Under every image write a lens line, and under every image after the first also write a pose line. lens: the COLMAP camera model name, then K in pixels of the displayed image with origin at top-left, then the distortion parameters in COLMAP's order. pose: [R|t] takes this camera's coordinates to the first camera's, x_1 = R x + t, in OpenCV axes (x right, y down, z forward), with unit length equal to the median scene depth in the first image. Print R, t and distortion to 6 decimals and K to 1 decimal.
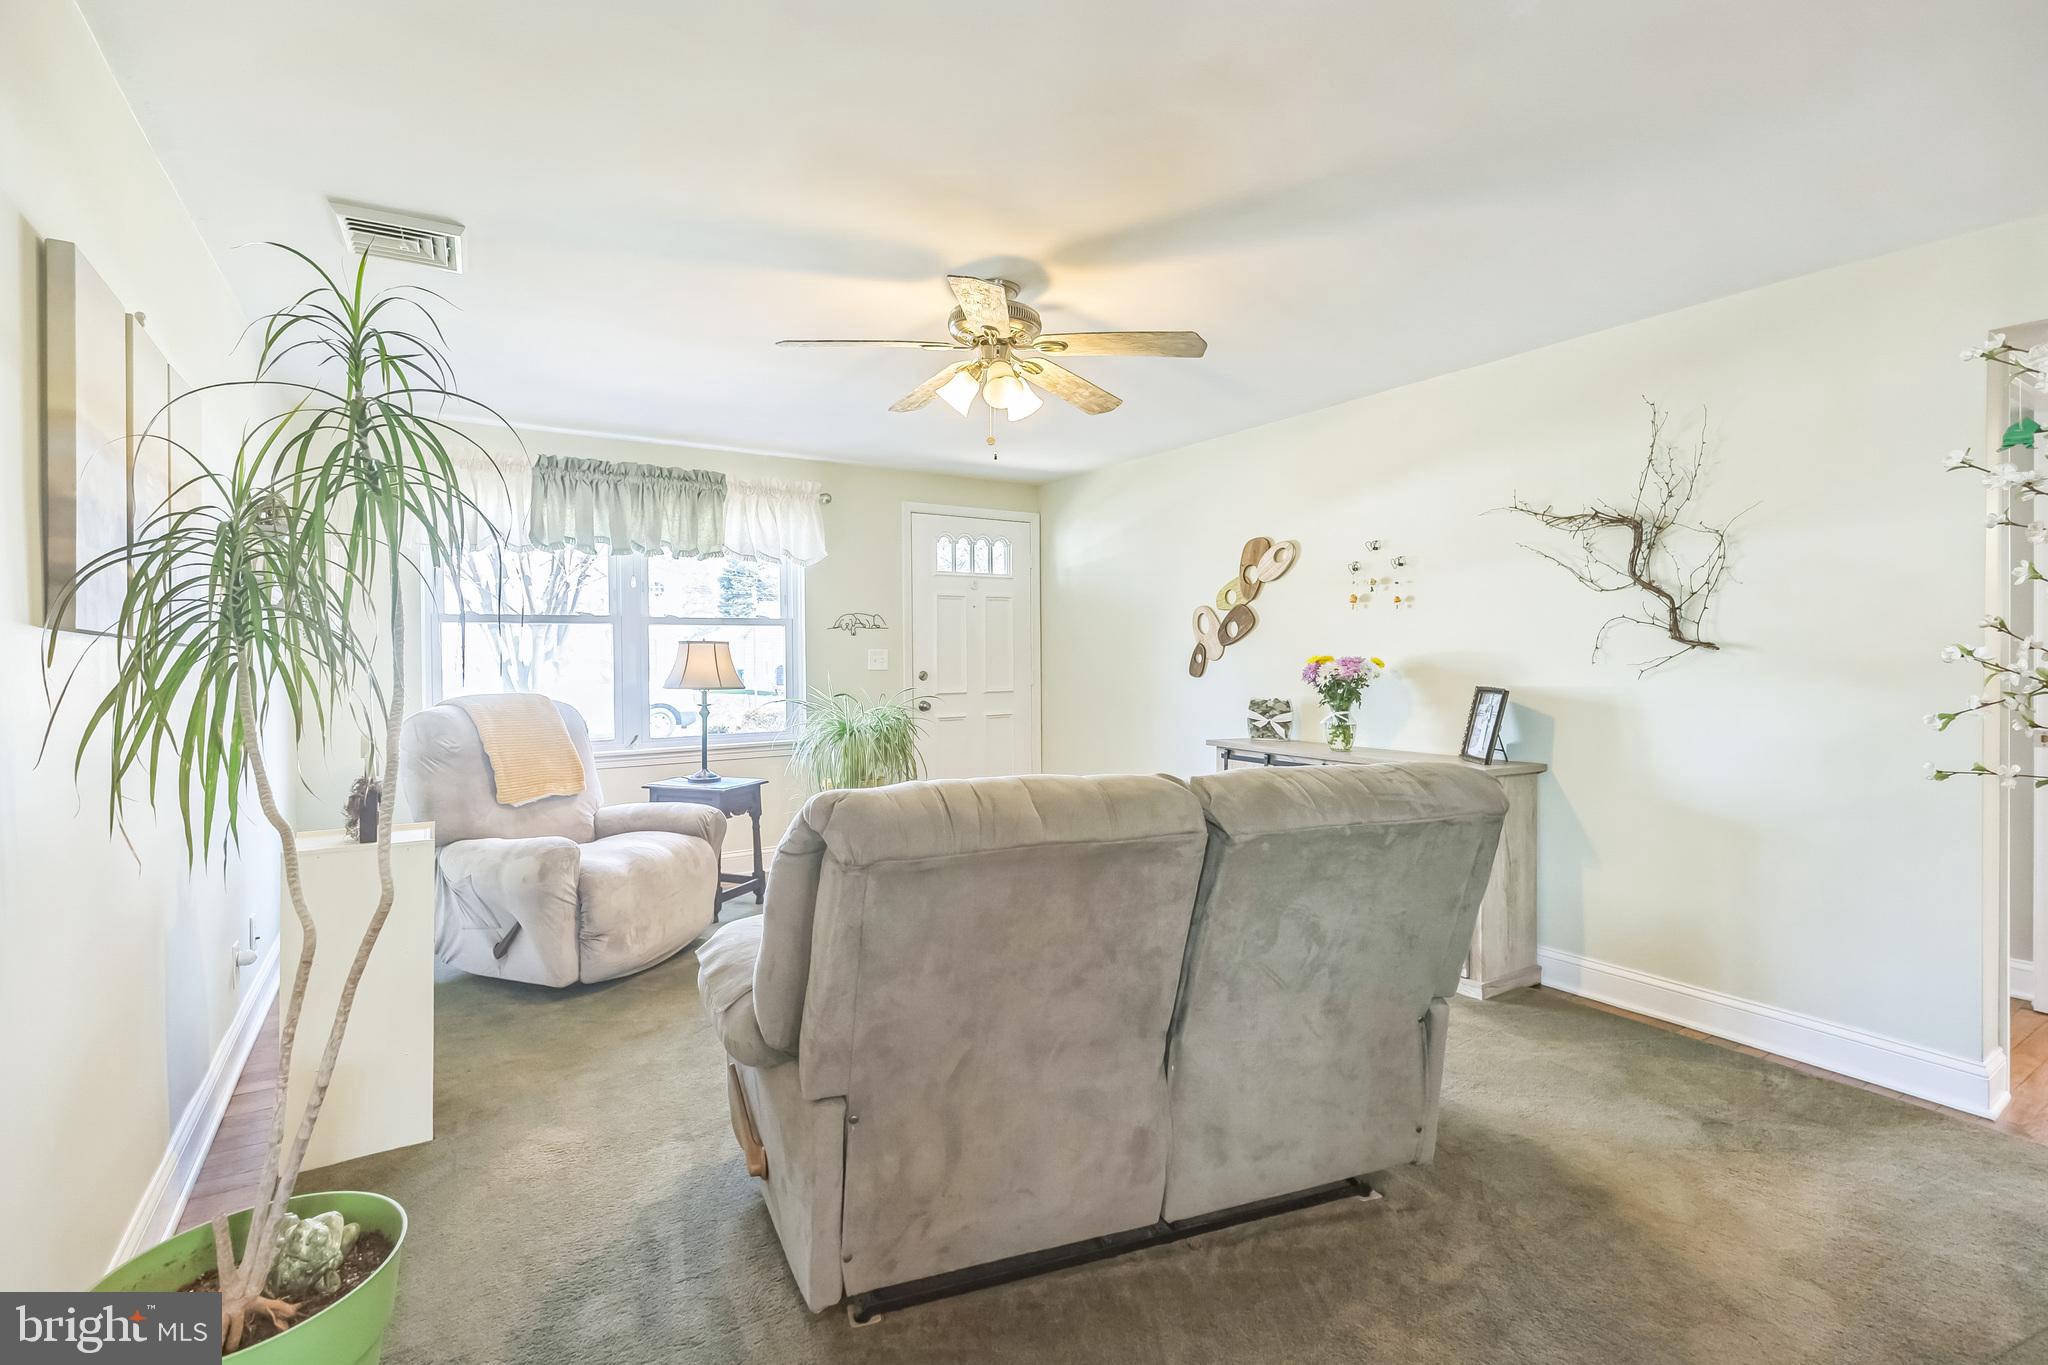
lens RADIAL K [[926.2, 0, 1022.6], [0, 926.2, 659.0], [0, 0, 1]] dist [0.022011, -0.008027]
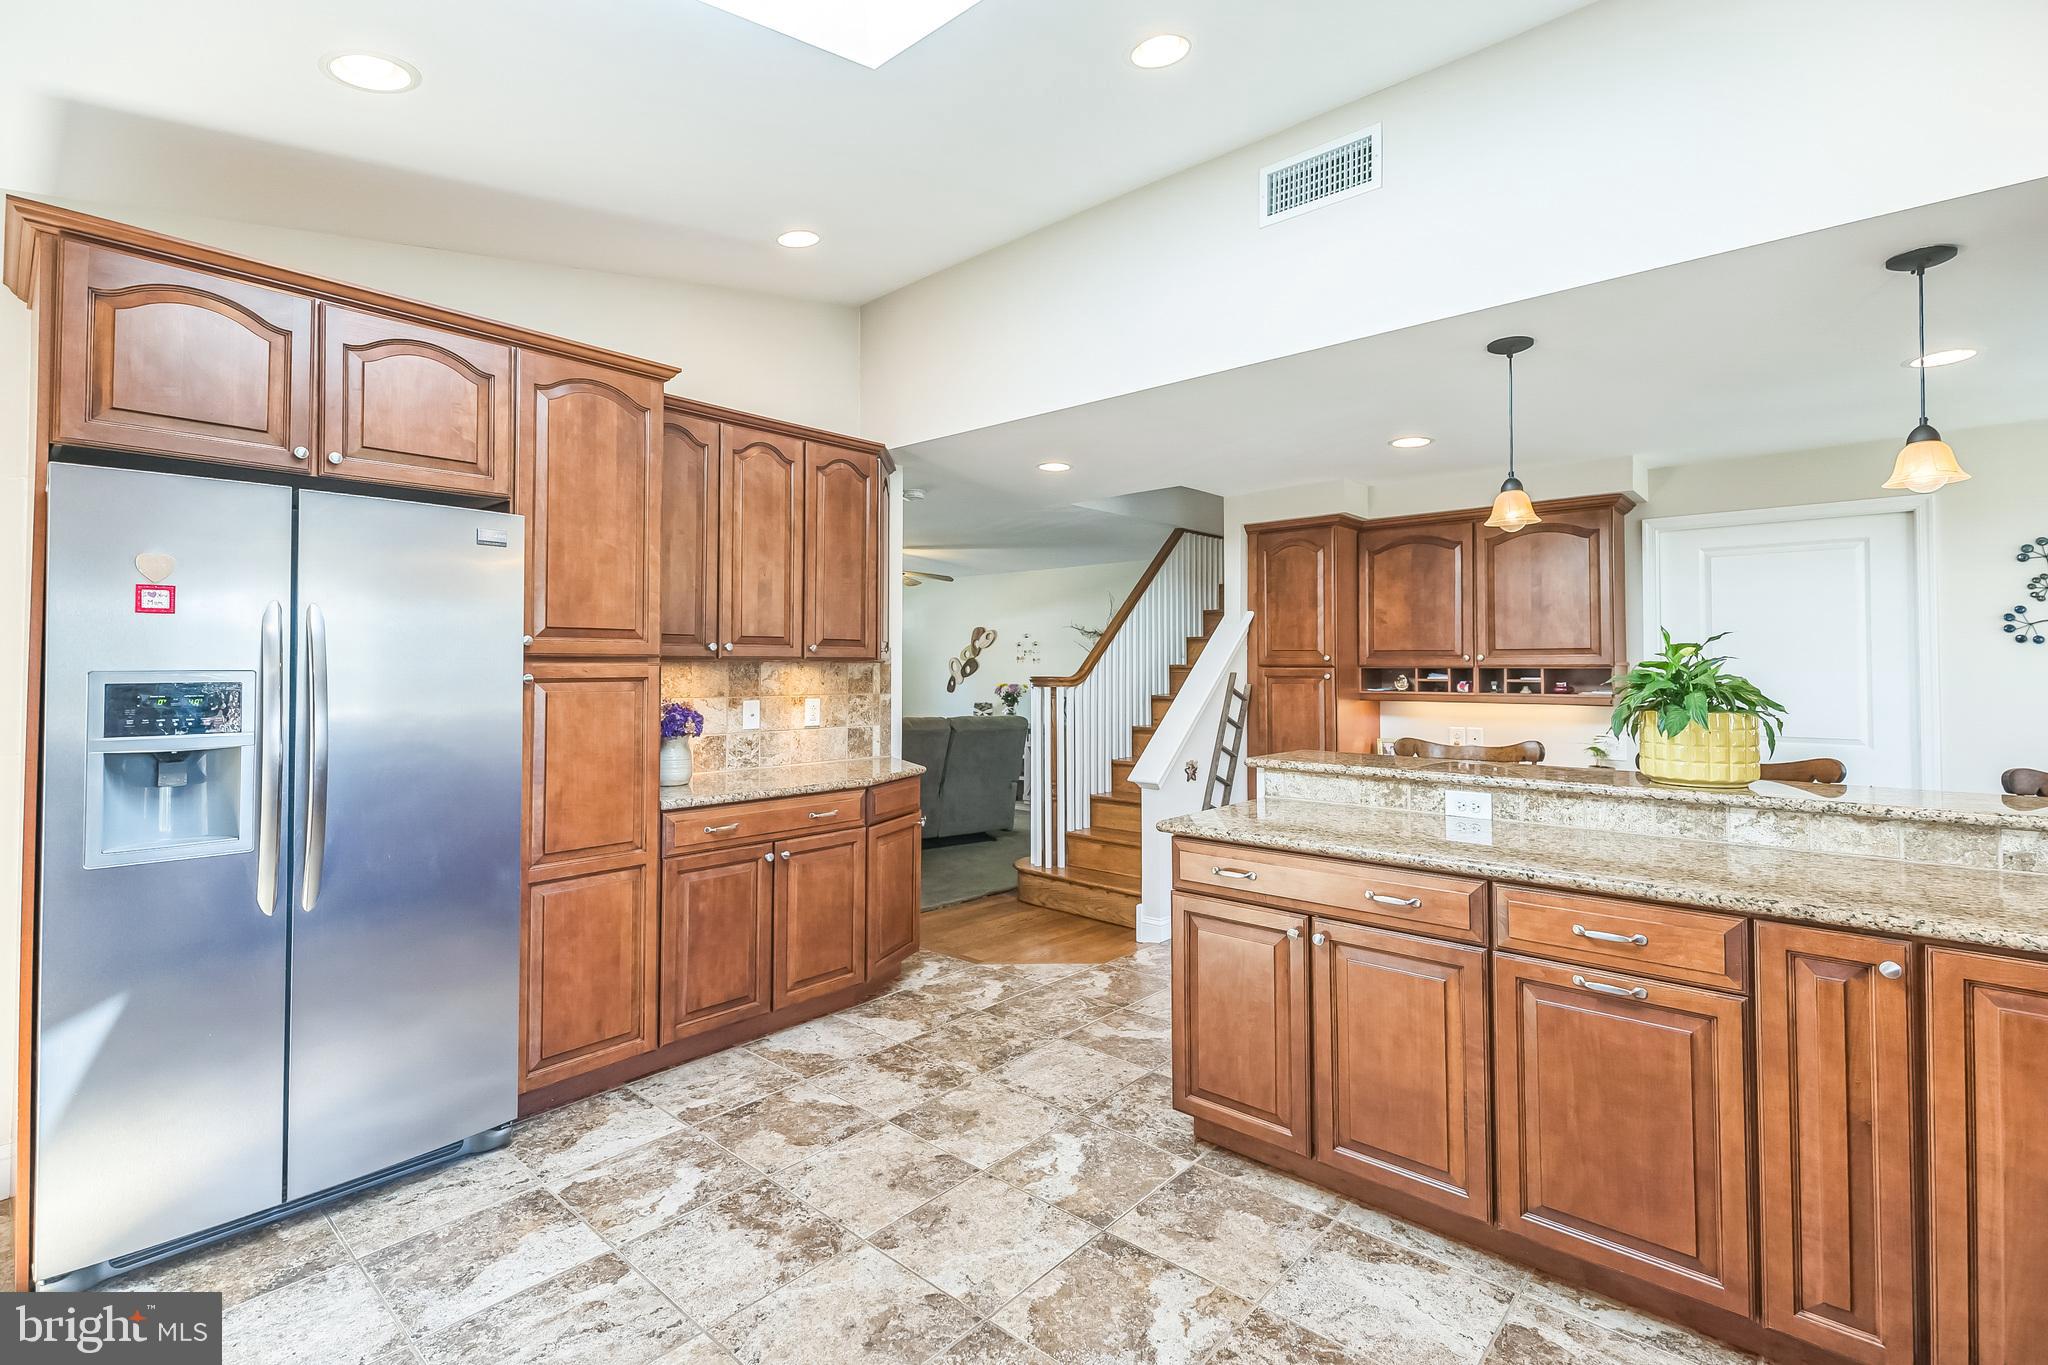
lens RADIAL K [[931.1, 0, 1027.2], [0, 931.1, 643.4], [0, 0, 1]] dist [0.019280, -0.009164]
pose [[0.965460, 0.015994, 0.260059, -0.218478], [-0.006711, 0.999309, -0.036546, -0.017727], [-0.260464, 0.033538, 0.964901, -1.218375]]
